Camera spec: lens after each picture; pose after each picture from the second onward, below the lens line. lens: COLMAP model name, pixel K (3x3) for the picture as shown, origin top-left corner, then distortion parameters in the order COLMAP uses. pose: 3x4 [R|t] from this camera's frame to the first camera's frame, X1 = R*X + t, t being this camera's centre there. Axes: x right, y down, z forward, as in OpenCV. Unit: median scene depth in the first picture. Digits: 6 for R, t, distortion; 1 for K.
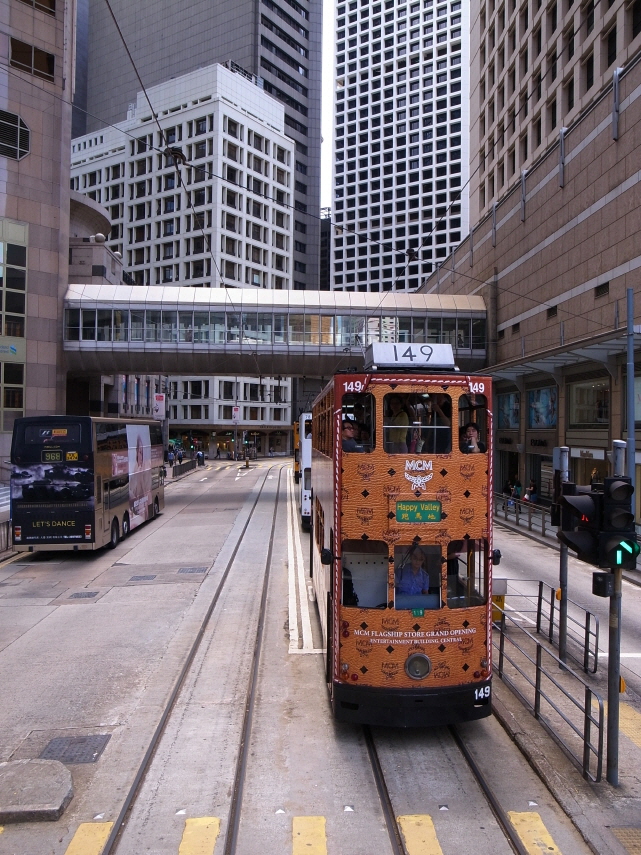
lens RADIAL K [[686.6, 0, 320.5], [0, 686.6, 427.5], [0, 0, 1]] dist [-0.062647, 0.054989]
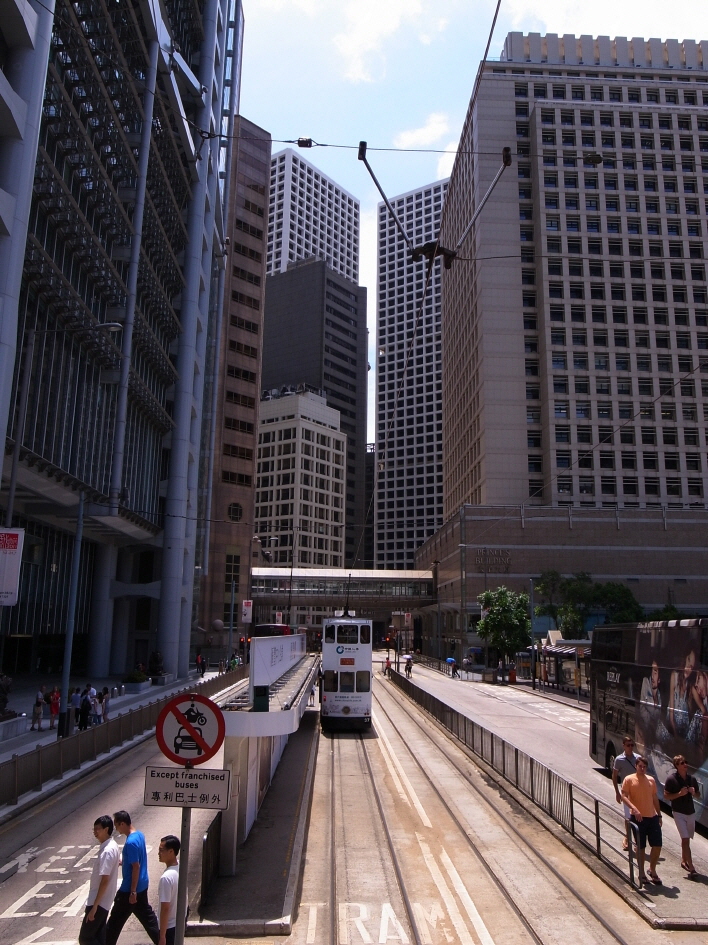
lens RADIAL K [[758.8, 0, 354.0], [0, 758.8, 472.5], [0, 0, 1]] dist [-0.062647, 0.054989]
pose [[0.999759, -0.000317, -0.021933, 0.014929], [-0.004095, 0.979622, -0.200810, -0.004227], [0.021550, 0.200852, 0.979385, -0.641154]]
